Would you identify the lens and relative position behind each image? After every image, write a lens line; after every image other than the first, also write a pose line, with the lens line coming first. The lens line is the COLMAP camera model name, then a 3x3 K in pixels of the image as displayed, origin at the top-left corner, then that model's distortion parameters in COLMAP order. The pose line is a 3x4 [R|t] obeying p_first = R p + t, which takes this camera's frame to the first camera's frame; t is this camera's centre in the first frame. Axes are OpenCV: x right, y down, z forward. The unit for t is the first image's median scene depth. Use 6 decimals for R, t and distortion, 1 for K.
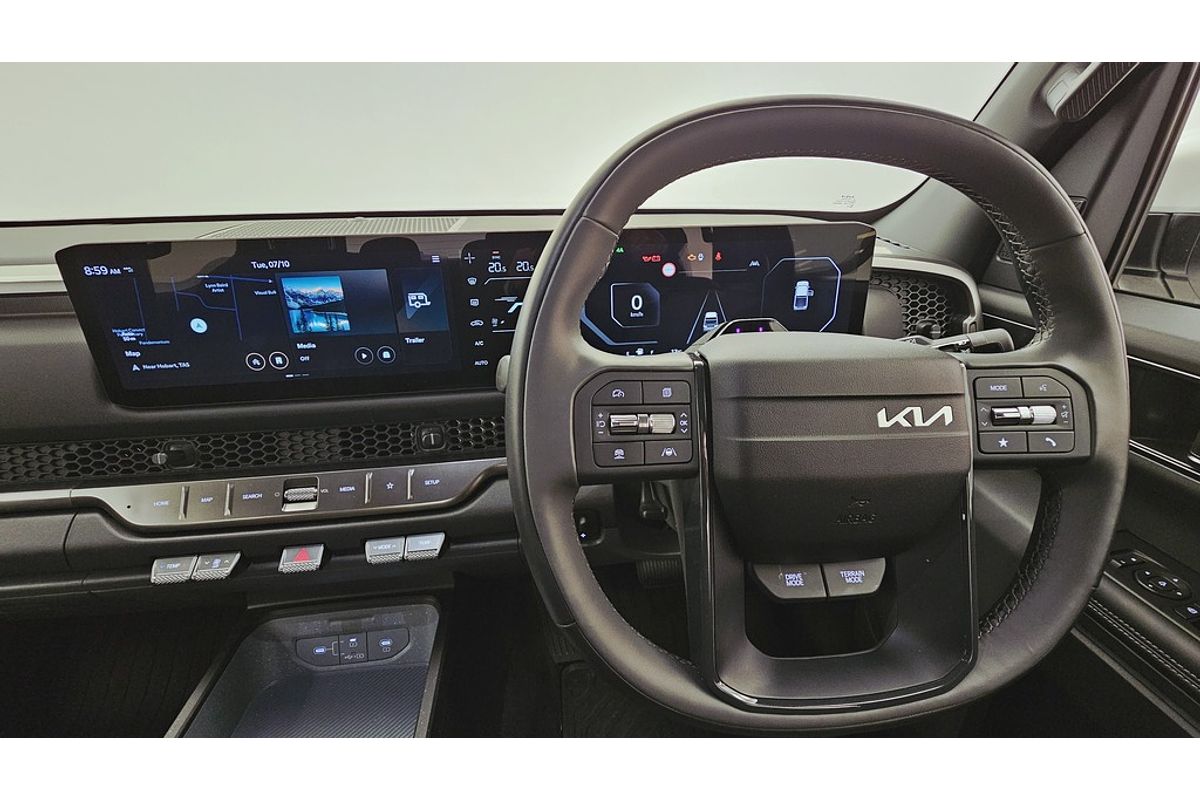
lens RADIAL K [[493.4, 0, 604.3], [0, 493.4, 397.3], [0, 0, 1]] dist [-0.000648, 0.000098]
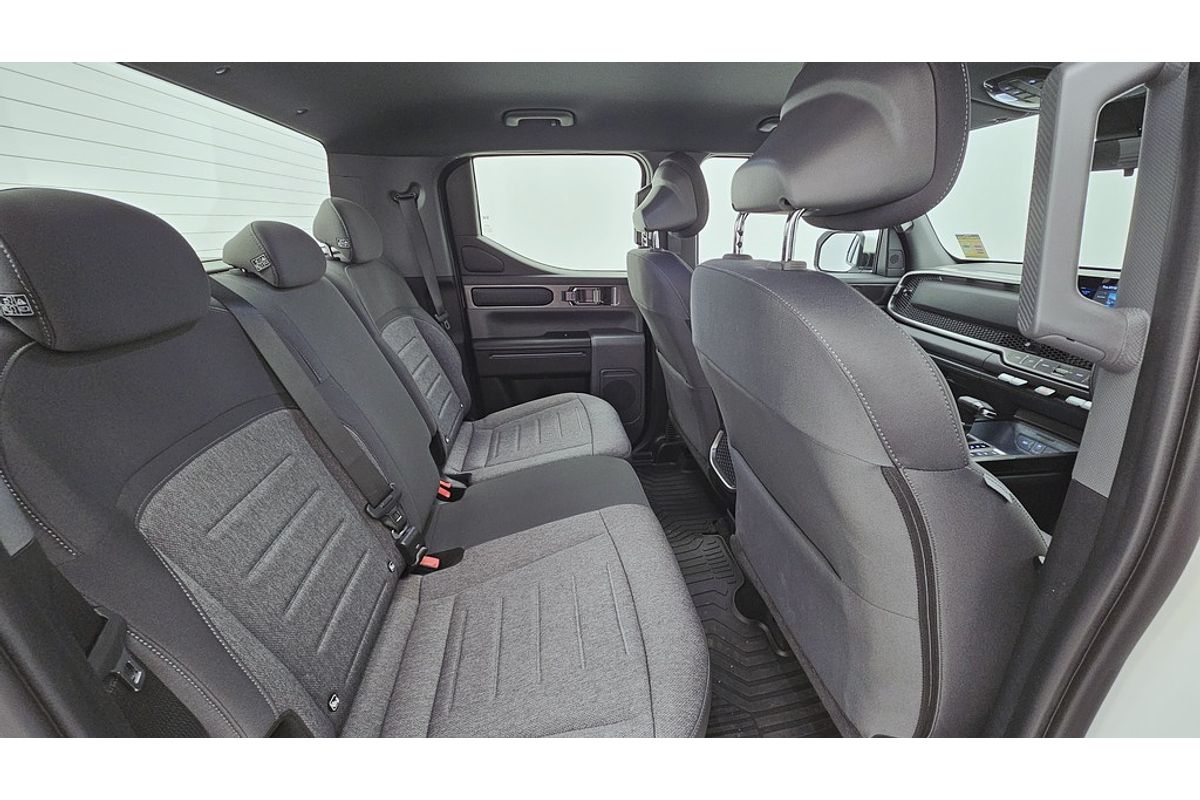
lens RADIAL K [[492.4, 0, 604.3], [0, 492.4, 397.0], [0, 0, 1]] dist [-0.001054, -0.000138]
pose [[0.001669, 0.344291, -0.938861, 2.059854], [-0.424289, 0.850409, 0.311100, 0.578340], [0.905525, 0.397830, 0.147498, -1.678536]]
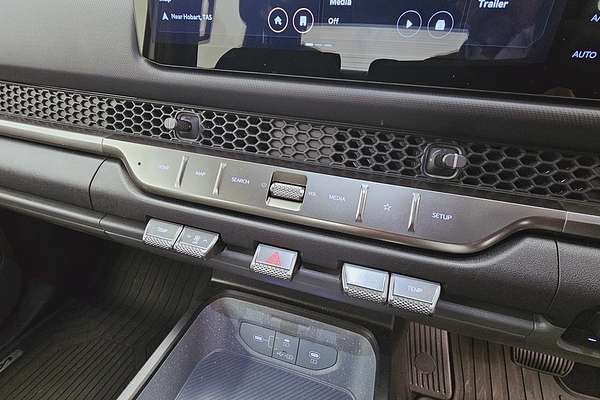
lens RADIAL K [[291.8, 0, 302.2], [0, 291.8, 197.4], [0, 0, 1]] dist [-0.002384, -0.000429]
pose [[0.911882, 0.237151, -0.335008, -0.447587], [-0.214483, 0.971207, 0.103697, 0.159810], [0.349954, -0.022706, 0.936492, 0.566139]]
